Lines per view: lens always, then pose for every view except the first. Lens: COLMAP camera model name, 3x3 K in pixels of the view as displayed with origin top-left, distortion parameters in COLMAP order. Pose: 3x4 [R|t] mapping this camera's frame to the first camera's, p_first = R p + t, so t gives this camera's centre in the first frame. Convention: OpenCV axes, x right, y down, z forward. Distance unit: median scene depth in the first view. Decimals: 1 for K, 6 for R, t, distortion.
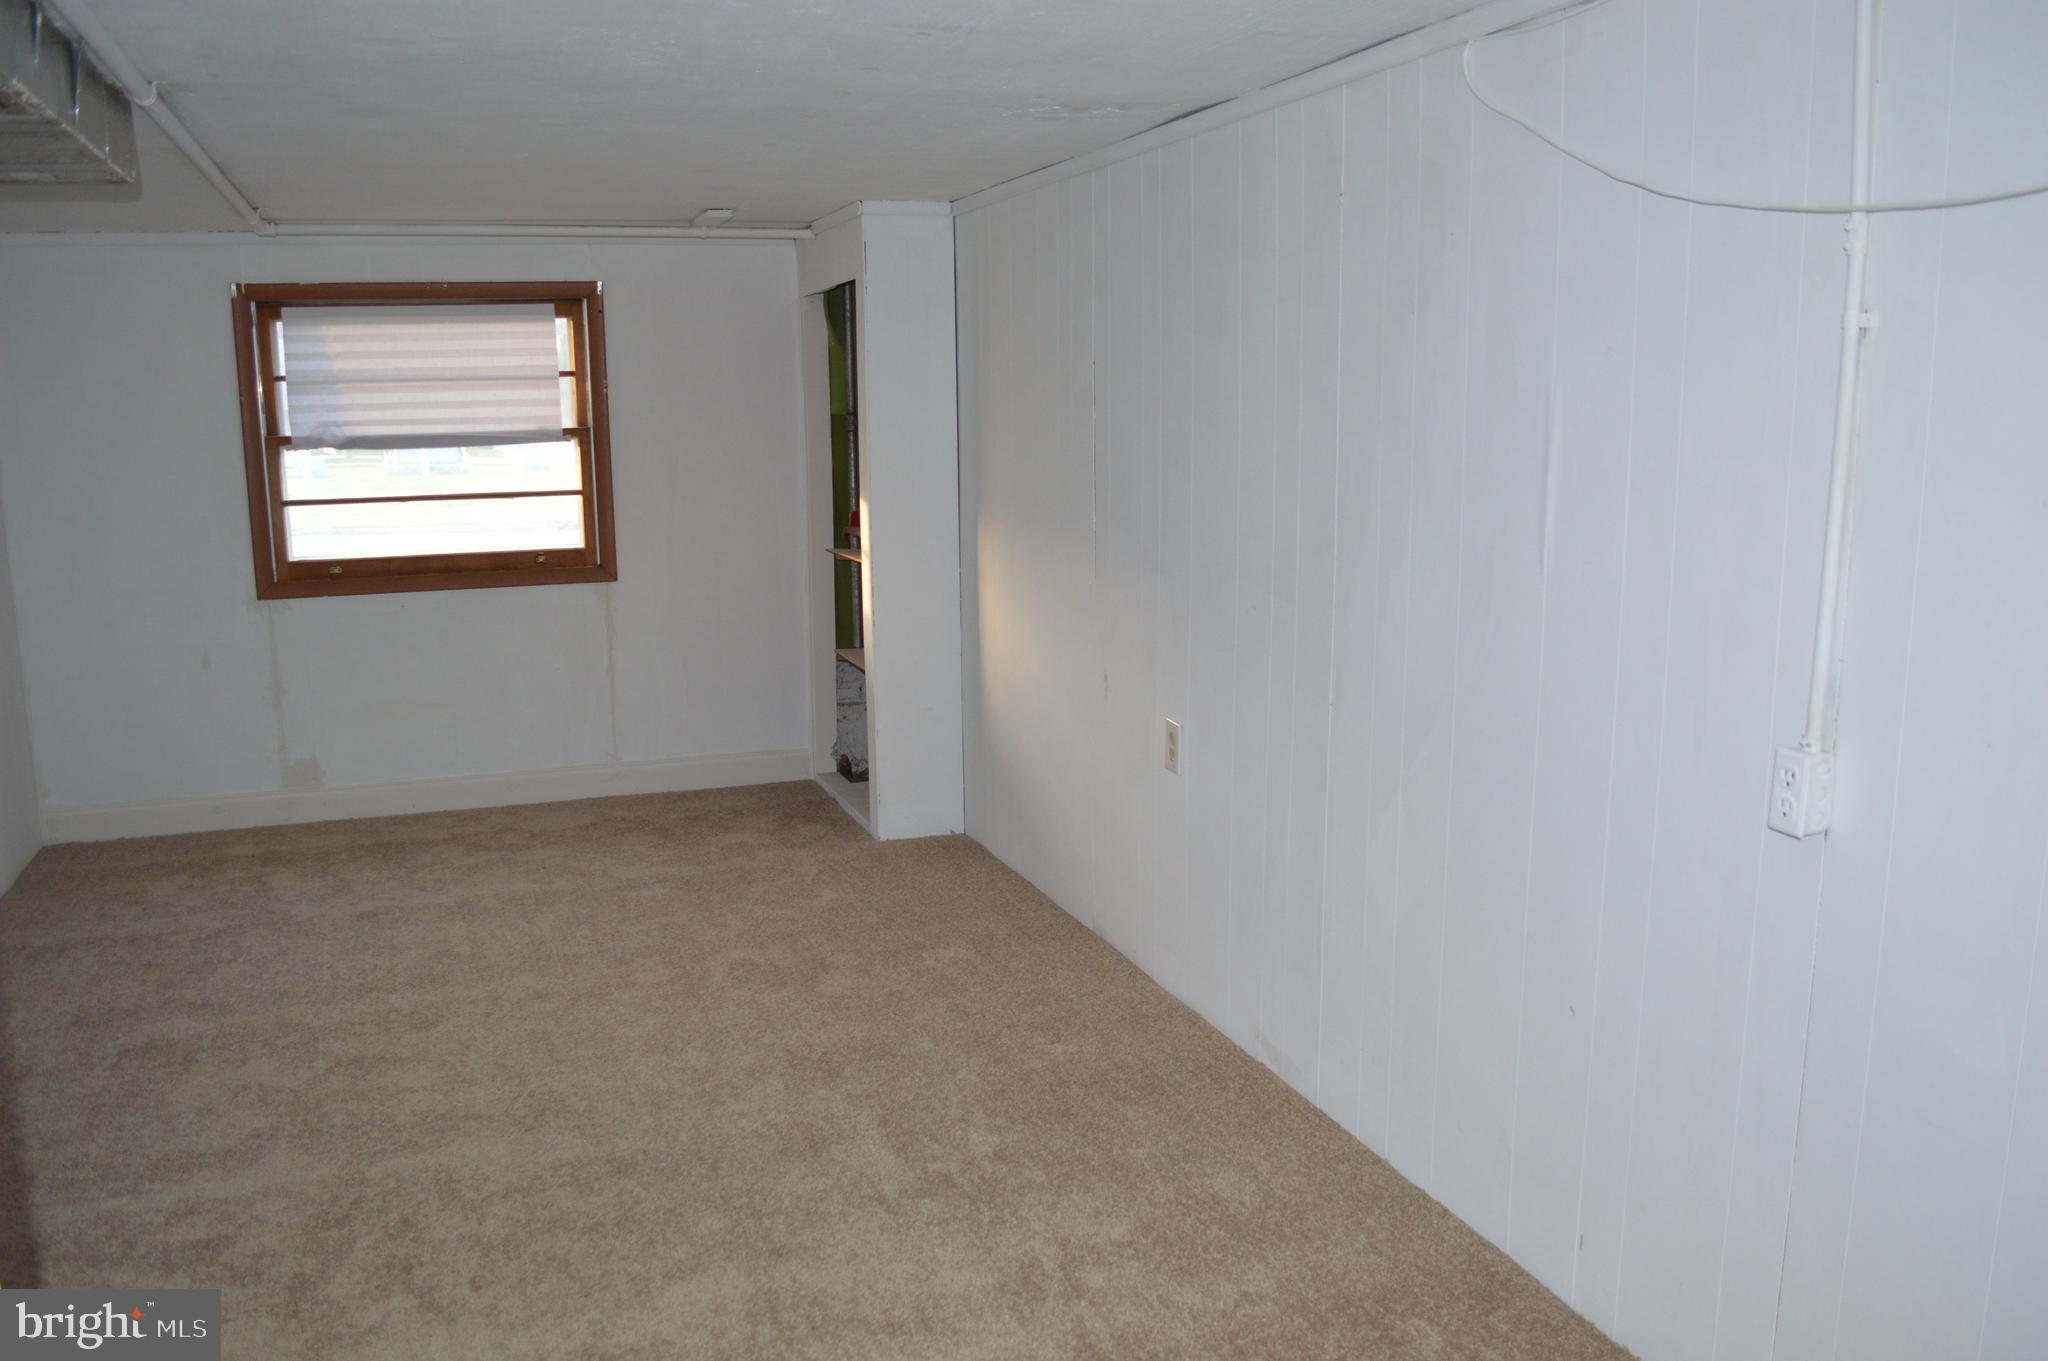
lens RADIAL K [[1639.6, 0, 1021.3], [0, 1639.6, 716.8], [0, 0, 1]] dist [-0.081823, 0.011532]
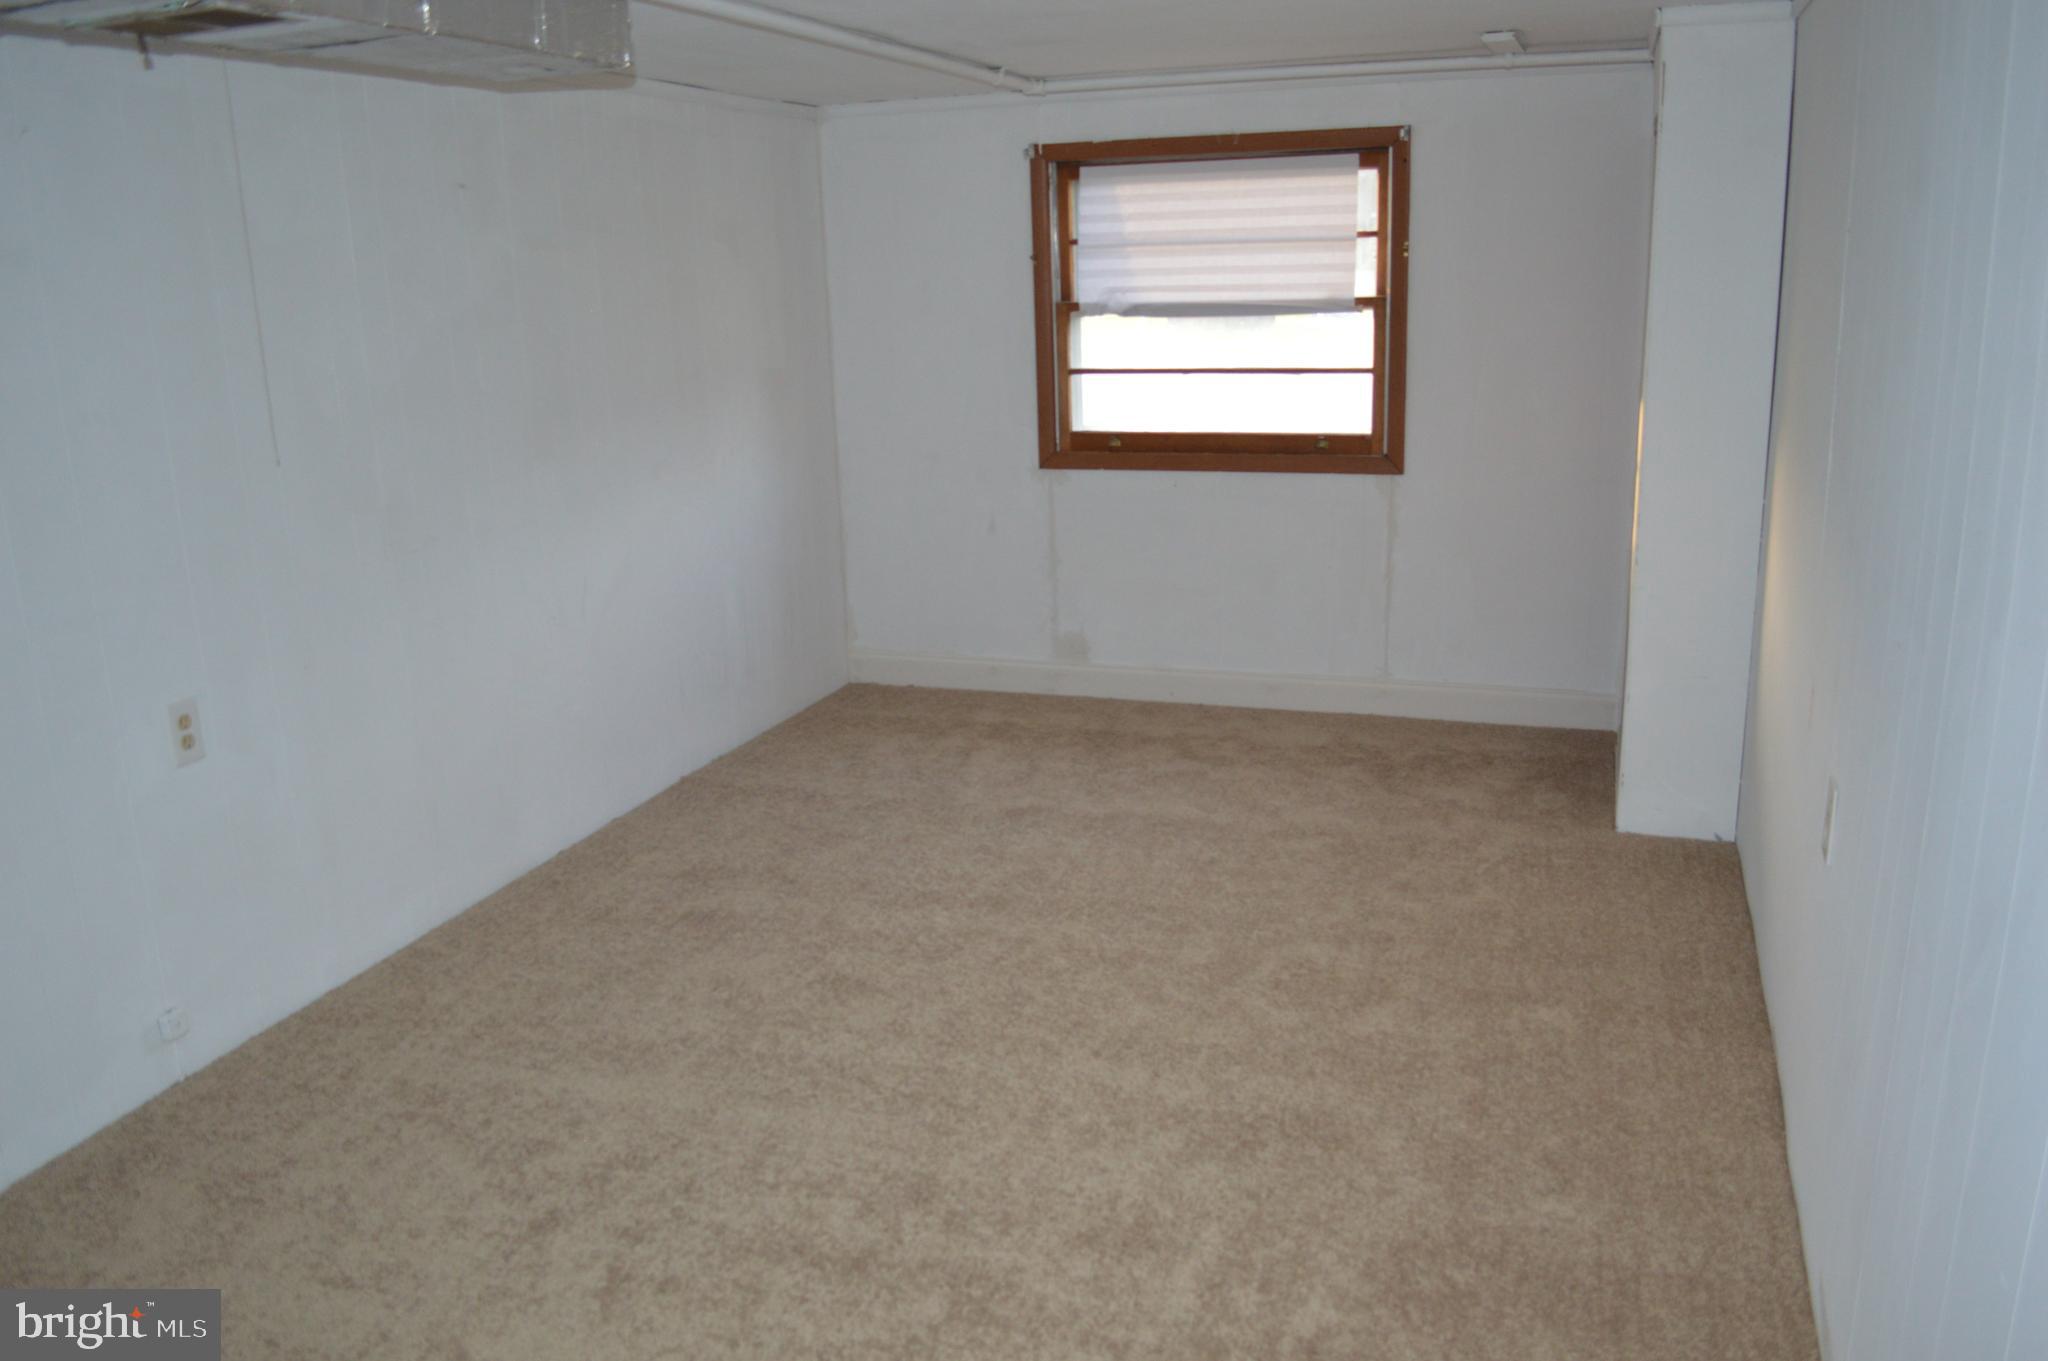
lens RADIAL K [[1639.6, 0, 1021.3], [0, 1639.6, 716.8], [0, 0, 1]] dist [-0.081823, 0.011532]
pose [[0.776723, 0.158934, -0.609460, 0.158370], [-0.099737, 0.986467, 0.130139, -0.052378], [0.621896, -0.040296, 0.782063, 0.198944]]
